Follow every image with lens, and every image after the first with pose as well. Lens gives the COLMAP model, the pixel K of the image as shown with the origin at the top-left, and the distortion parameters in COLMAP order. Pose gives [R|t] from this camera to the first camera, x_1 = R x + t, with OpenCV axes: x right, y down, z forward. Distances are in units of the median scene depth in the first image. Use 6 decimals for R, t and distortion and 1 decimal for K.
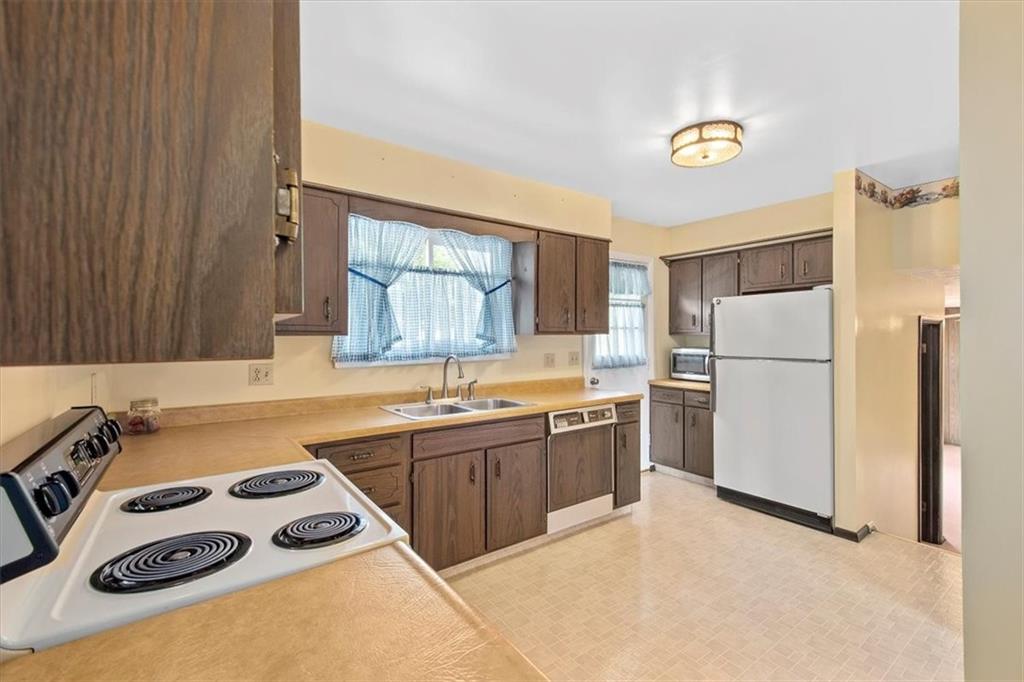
lens RADIAL K [[450.5, 0, 520.5], [0, 450.5, 336.8], [0, 0, 1]] dist [0.010557, -0.000344]
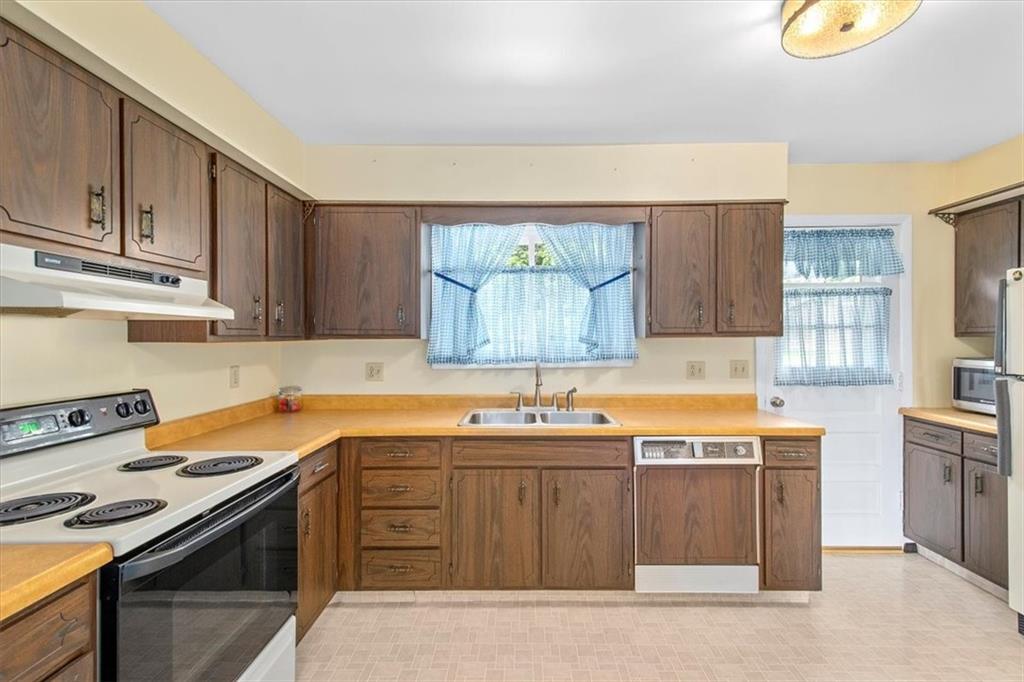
lens RADIAL K [[450.5, 0, 515.3], [0, 450.5, 337.9], [0, 0, 1]] dist [0.010557, -0.000344]
pose [[0.796099, -0.001359, -0.605165, 0.327908], [-0.000080, 0.999997, -0.002351, -0.001709], [0.605166, 0.001920, 0.796097, 0.219854]]
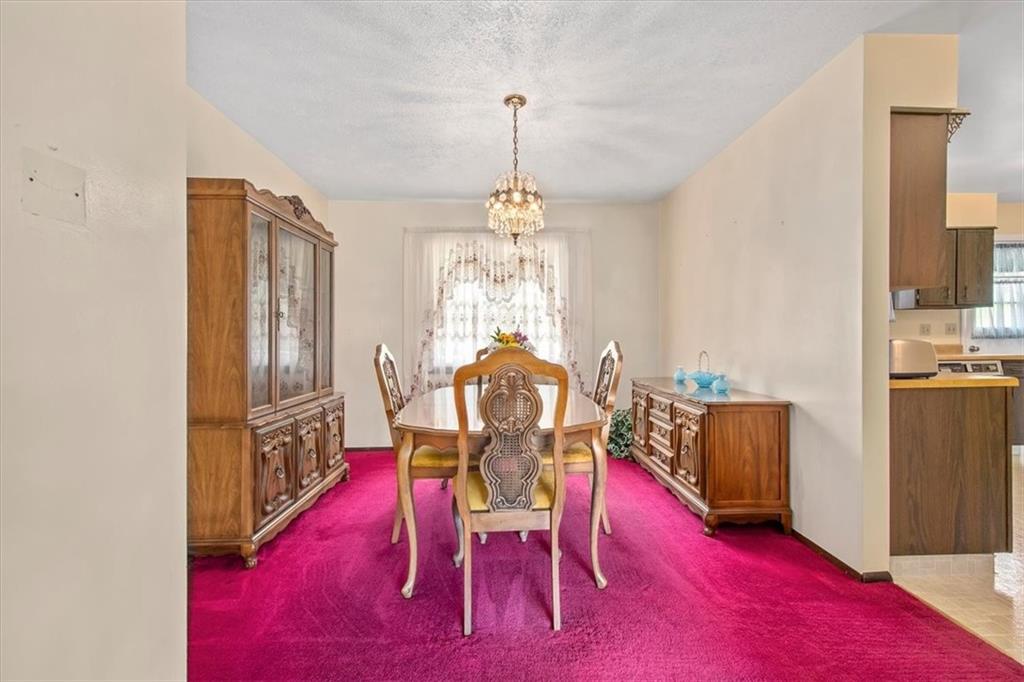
lens RADIAL K [[450.5, 0, 521.0], [0, 450.5, 342.1], [0, 0, 1]] dist [0.010557, -0.000344]
pose [[0.829110, 0.002048, -0.559082, -0.184799], [0.006279, 0.999896, 0.012975, 0.071764], [0.559050, -0.014268, 0.829011, -0.778867]]
